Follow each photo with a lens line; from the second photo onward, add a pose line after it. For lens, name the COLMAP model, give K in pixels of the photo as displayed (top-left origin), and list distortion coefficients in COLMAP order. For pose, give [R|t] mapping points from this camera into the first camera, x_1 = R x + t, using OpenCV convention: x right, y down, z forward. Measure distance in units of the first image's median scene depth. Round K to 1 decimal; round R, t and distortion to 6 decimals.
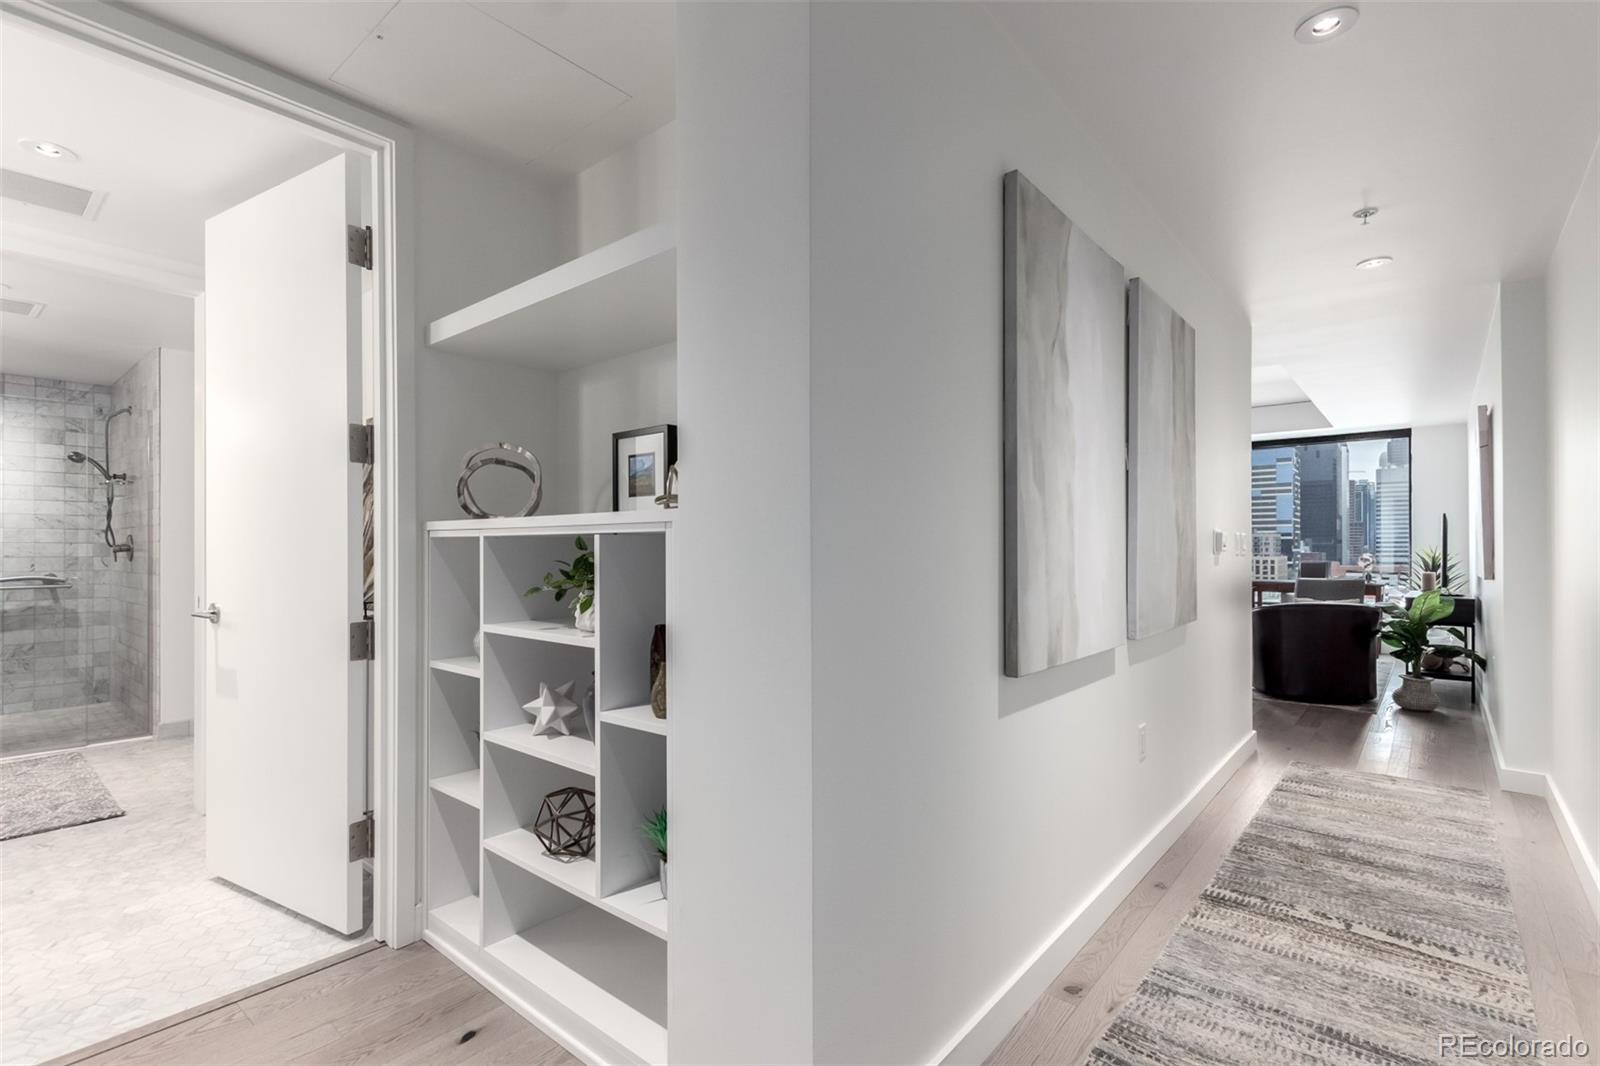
lens RADIAL K [[747.6, 0, 812.6], [0, 747.6, 538.9], [0, 0, 1]] dist [0.006948, -0.000926]
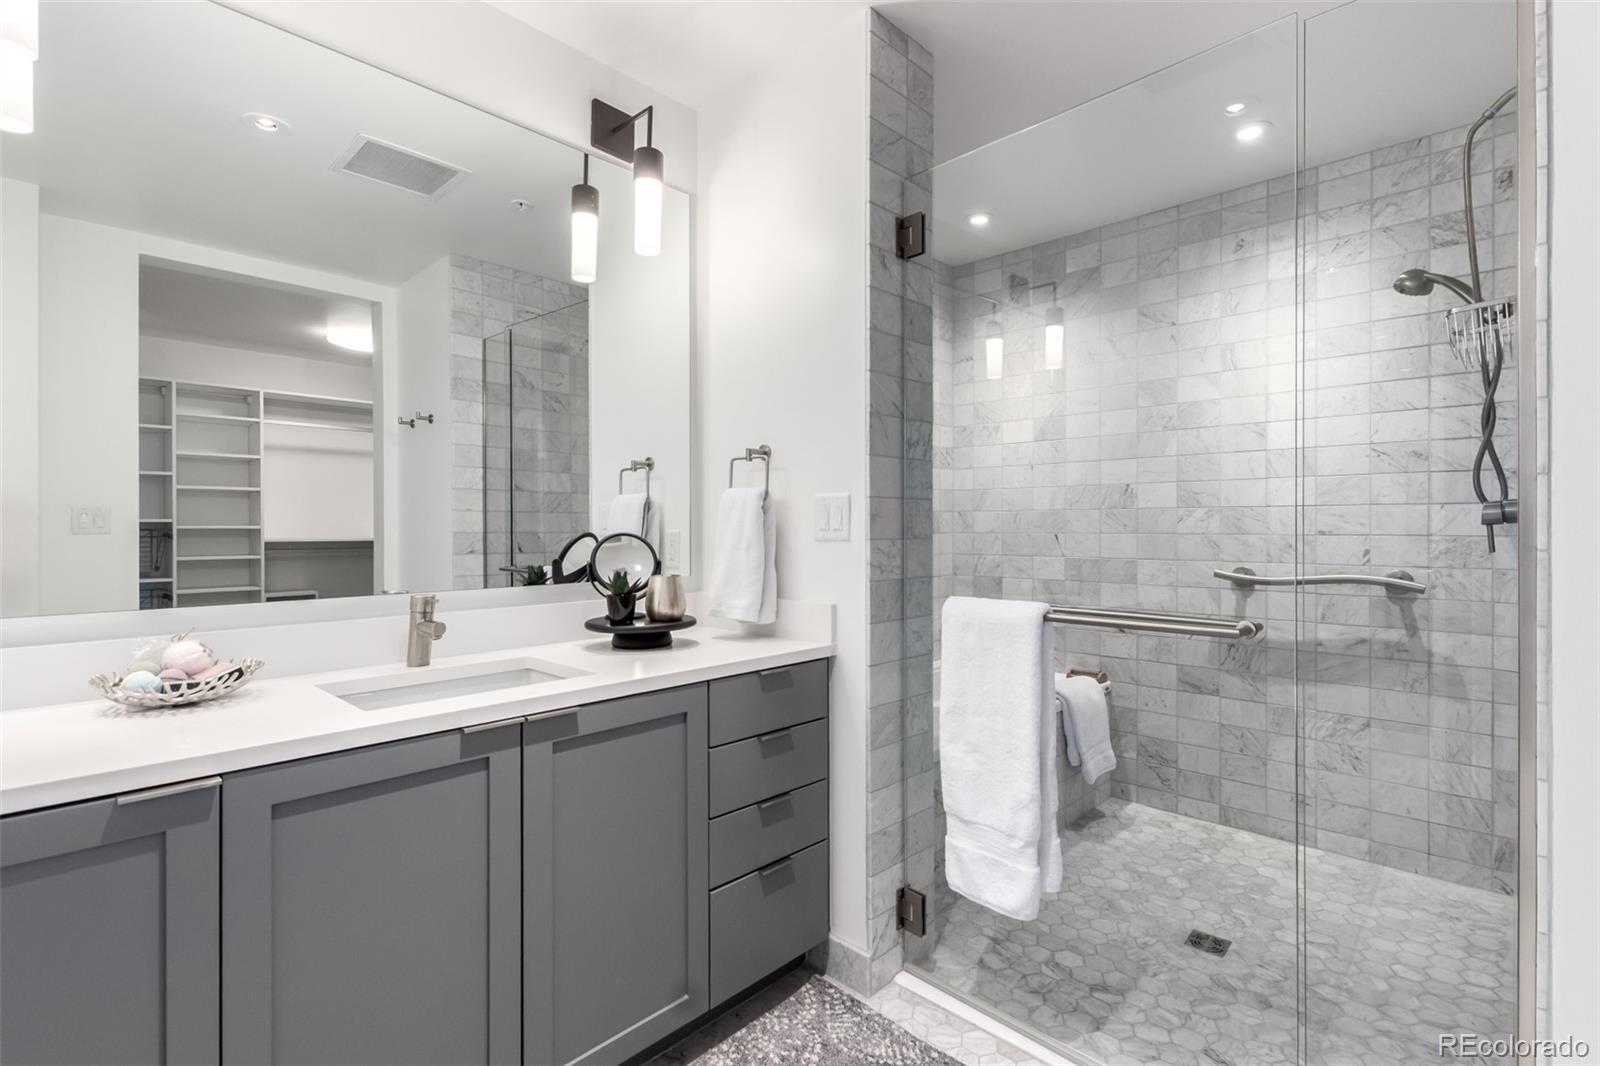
lens RADIAL K [[739.2, 0, 806.3], [0, 739.2, 529.8], [0, 0, 1]] dist [0.001630, 0.000064]
pose [[-0.073891, 0.005459, -0.997251, -0.549000], [0.010039, 0.999938, 0.004730, 0.015435], [0.997216, -0.009662, -0.073941, 0.685169]]
